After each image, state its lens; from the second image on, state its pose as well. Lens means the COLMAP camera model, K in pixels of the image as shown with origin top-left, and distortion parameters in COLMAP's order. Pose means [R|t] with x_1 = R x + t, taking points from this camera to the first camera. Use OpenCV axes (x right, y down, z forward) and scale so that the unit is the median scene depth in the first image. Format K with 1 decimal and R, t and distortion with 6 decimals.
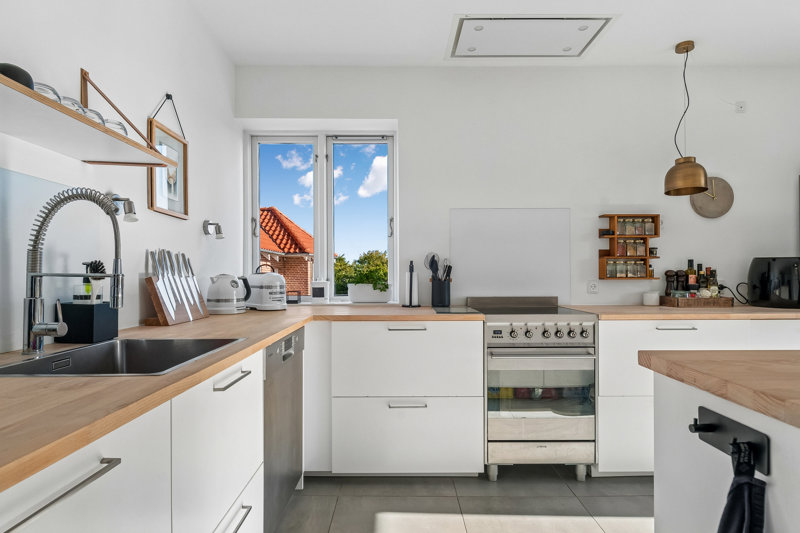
lens RADIAL K [[425.9, 0, 397.7], [0, 425.9, 274.3], [0, 0, 1]] dist [0.015061, -0.000514]
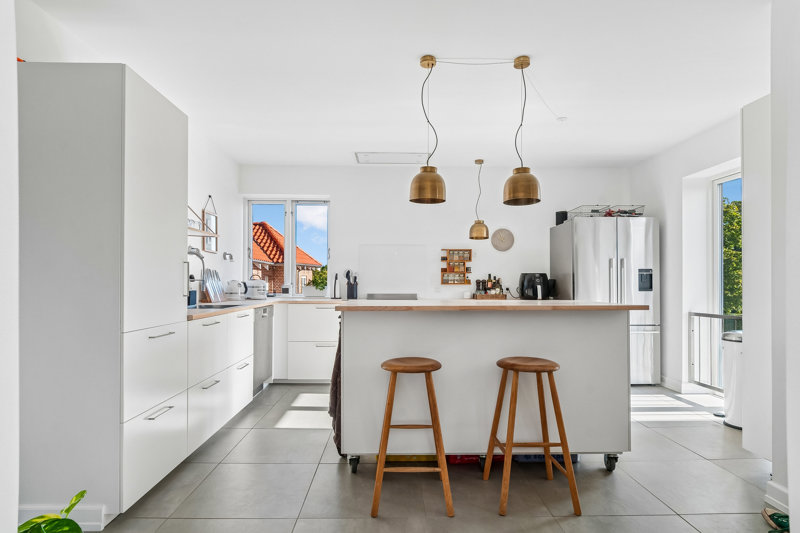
lens RADIAL K [[417.1, 0, 398.0], [0, 417.1, 283.4], [0, 0, 1]] dist [0.001215, -0.000045]
pose [[0.999703, 0.006882, 0.023368, 0.253131], [-0.006967, 0.999969, 0.003556, 0.002896], [-0.023343, -0.003717, 0.999721, -0.784243]]
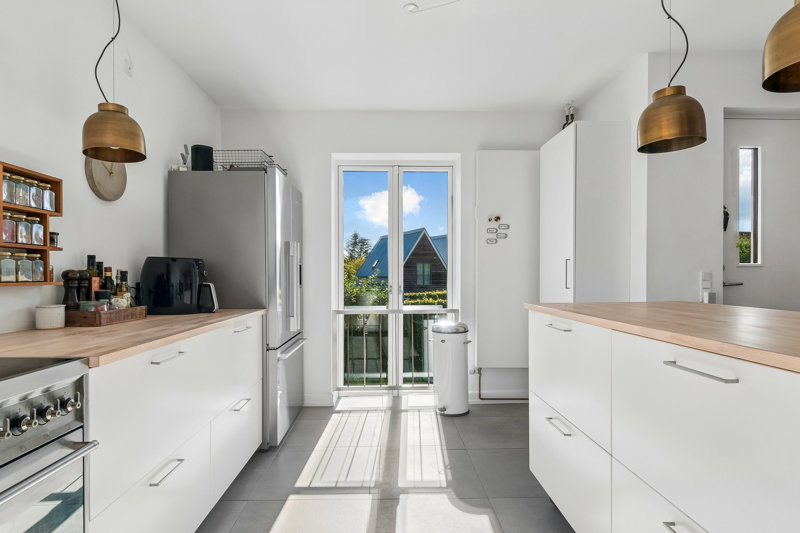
lens RADIAL K [[425.9, 0, 397.7], [0, 425.9, 274.3], [0, 0, 1]] dist [0.015061, -0.000514]
pose [[-0.022547, 0.007231, 0.999720, -0.020272], [-0.005308, 0.999959, -0.007353, -0.001253], [-0.999732, -0.005472, -0.022507, 0.529241]]
